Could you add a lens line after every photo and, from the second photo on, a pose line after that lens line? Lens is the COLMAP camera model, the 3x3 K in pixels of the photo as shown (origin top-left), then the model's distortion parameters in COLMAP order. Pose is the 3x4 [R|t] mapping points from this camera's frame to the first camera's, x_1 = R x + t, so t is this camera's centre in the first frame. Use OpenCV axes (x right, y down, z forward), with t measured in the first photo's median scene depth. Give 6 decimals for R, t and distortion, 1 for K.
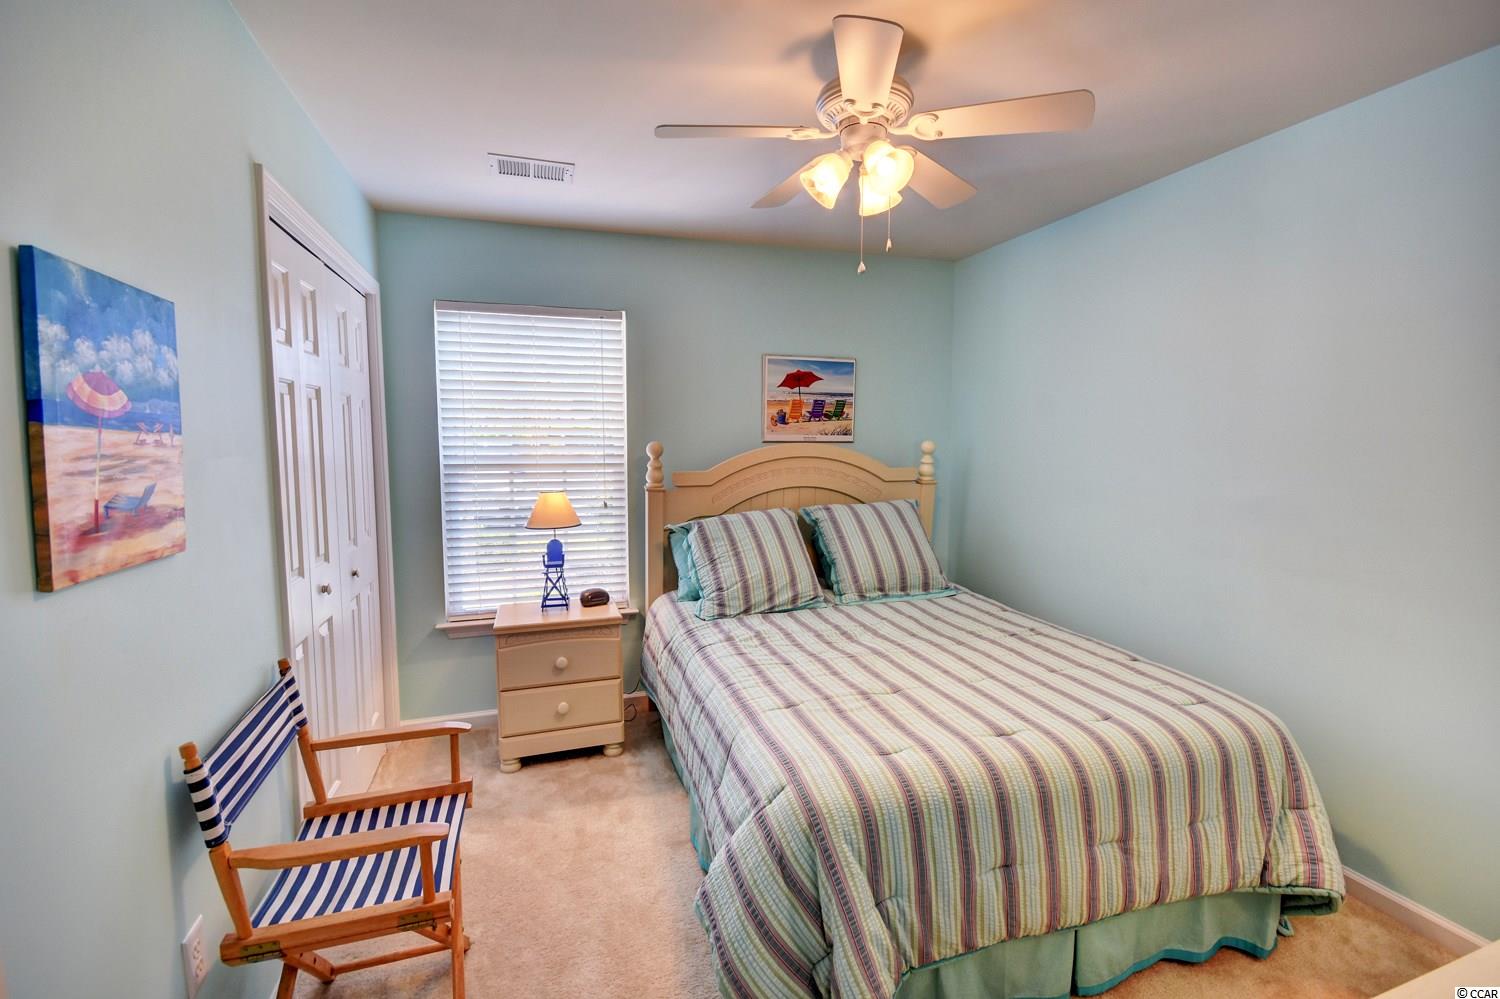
lens RADIAL K [[662.0, 0, 746.9], [0, 662.0, 493.7], [0, 0, 1]] dist [0.007896, -0.009316]
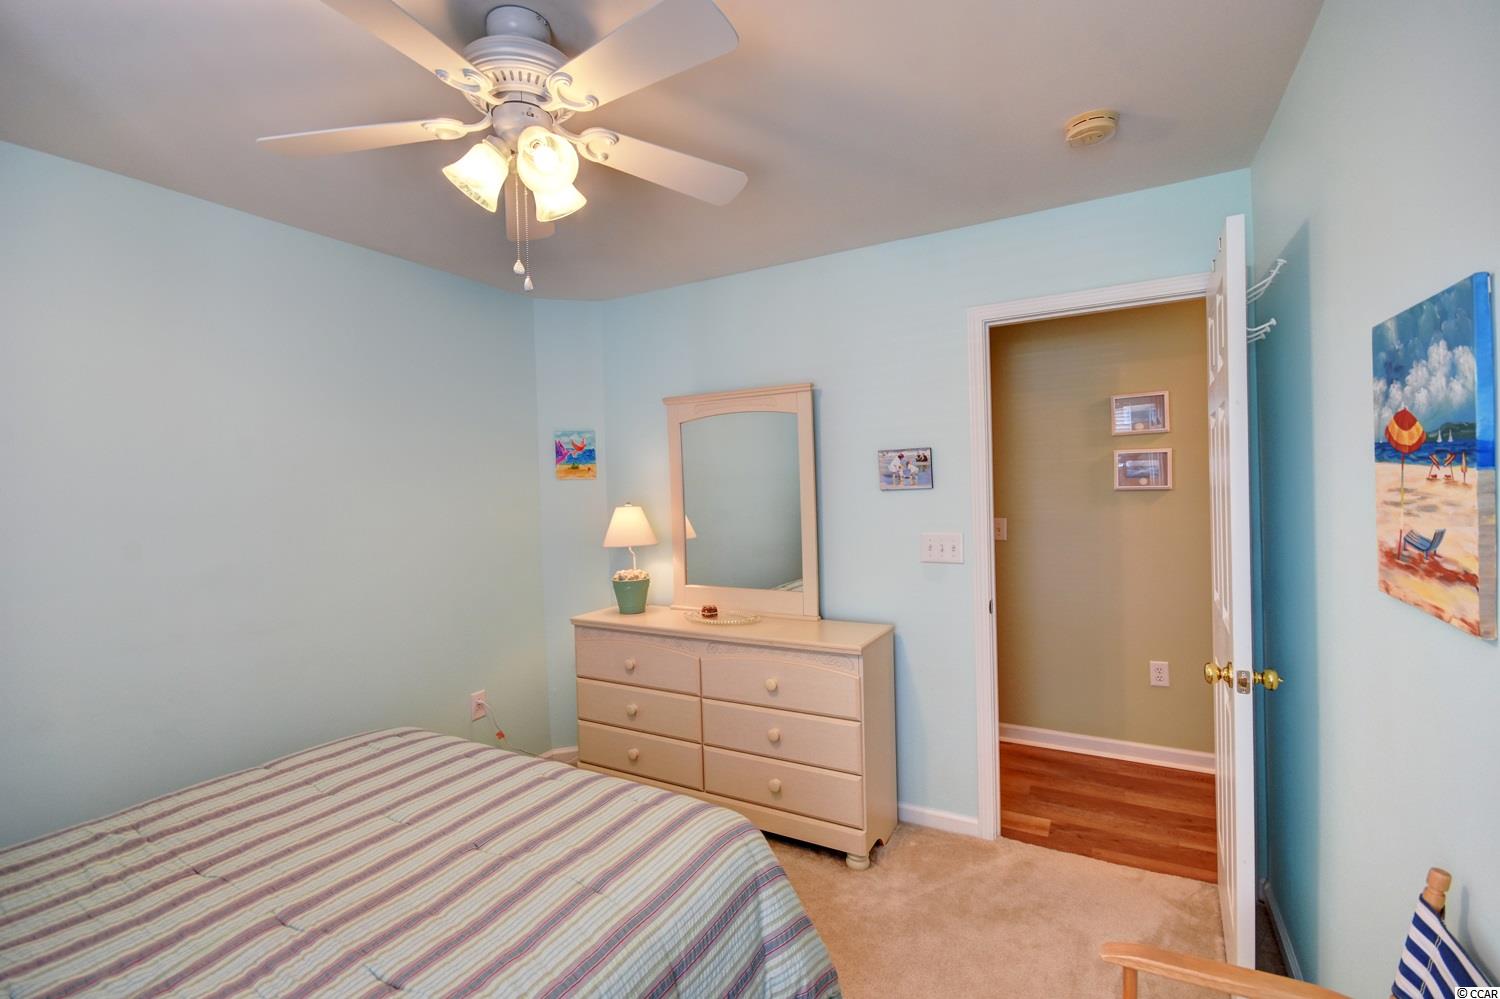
lens RADIAL K [[662.0, 0, 746.9], [0, 662.0, 493.7], [0, 0, 1]] dist [0.007896, -0.009316]
pose [[-0.684113, 0.012425, 0.729270, -0.913650], [0.094003, 0.993018, 0.071264, -0.197780], [-0.723293, 0.117306, -0.680504, 2.187236]]
